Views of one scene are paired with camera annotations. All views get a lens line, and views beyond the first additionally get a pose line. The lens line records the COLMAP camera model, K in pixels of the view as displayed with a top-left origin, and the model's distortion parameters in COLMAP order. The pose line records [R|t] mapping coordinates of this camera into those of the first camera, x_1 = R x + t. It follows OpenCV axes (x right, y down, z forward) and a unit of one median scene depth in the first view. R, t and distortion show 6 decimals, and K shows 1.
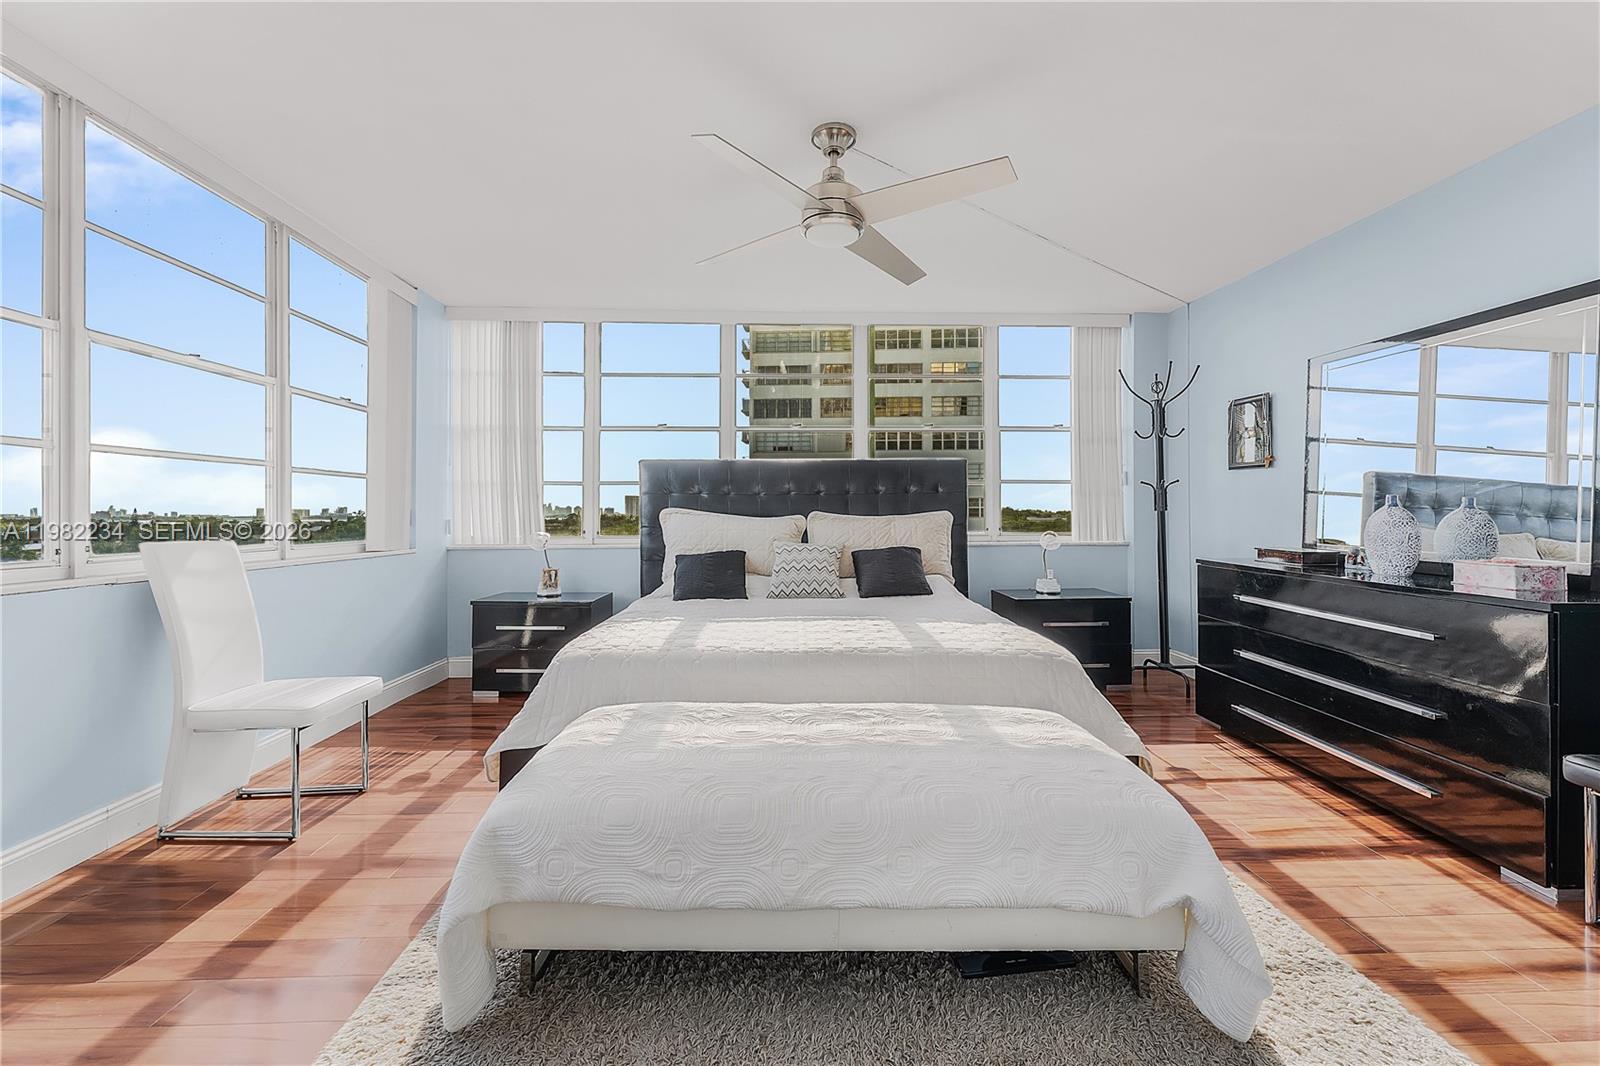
lens RADIAL K [[664.8, 0, 801.4], [0, 664.8, 505.0], [0, 0, 1]] dist [0.000318, 0.000000]
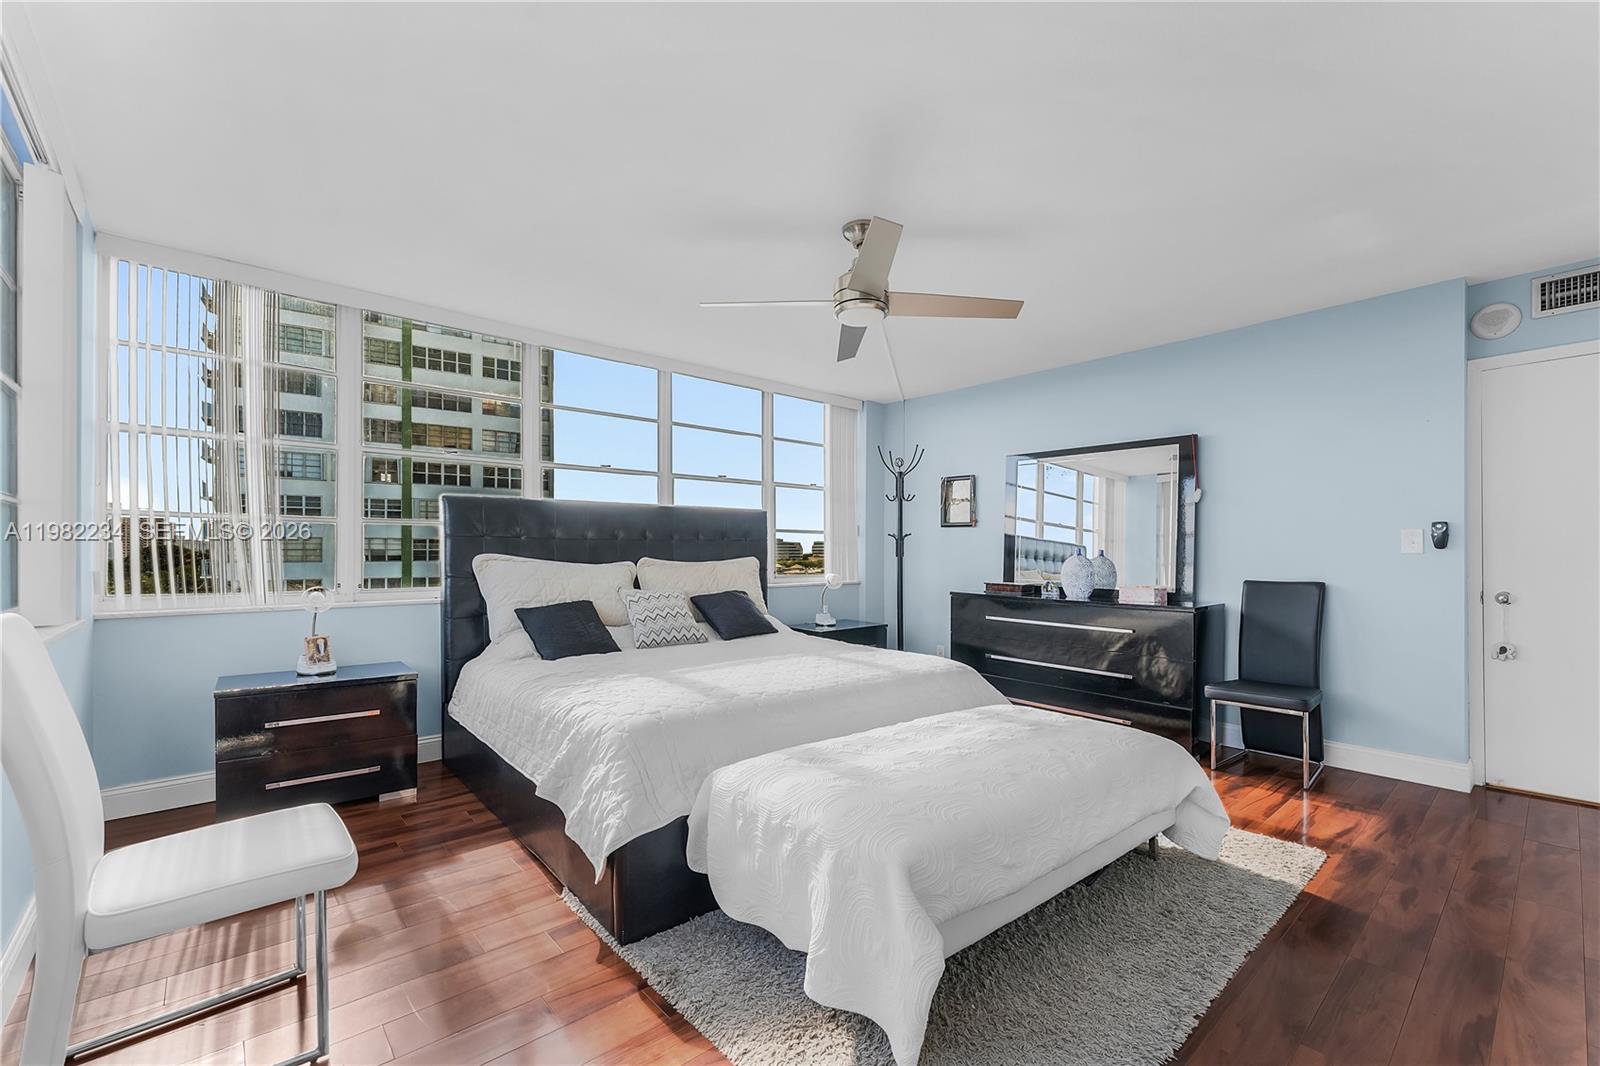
lens RADIAL K [[667.4, 0, 800.0], [0, 667.4, 533.0], [0, 0, 1]] dist [0.002602, 0.000205]
pose [[0.786787, 0.020729, 0.616877, -0.416968], [-0.007222, 0.999677, -0.024381, -0.004254], [-0.617183, 0.014728, 0.786682, 0.089294]]
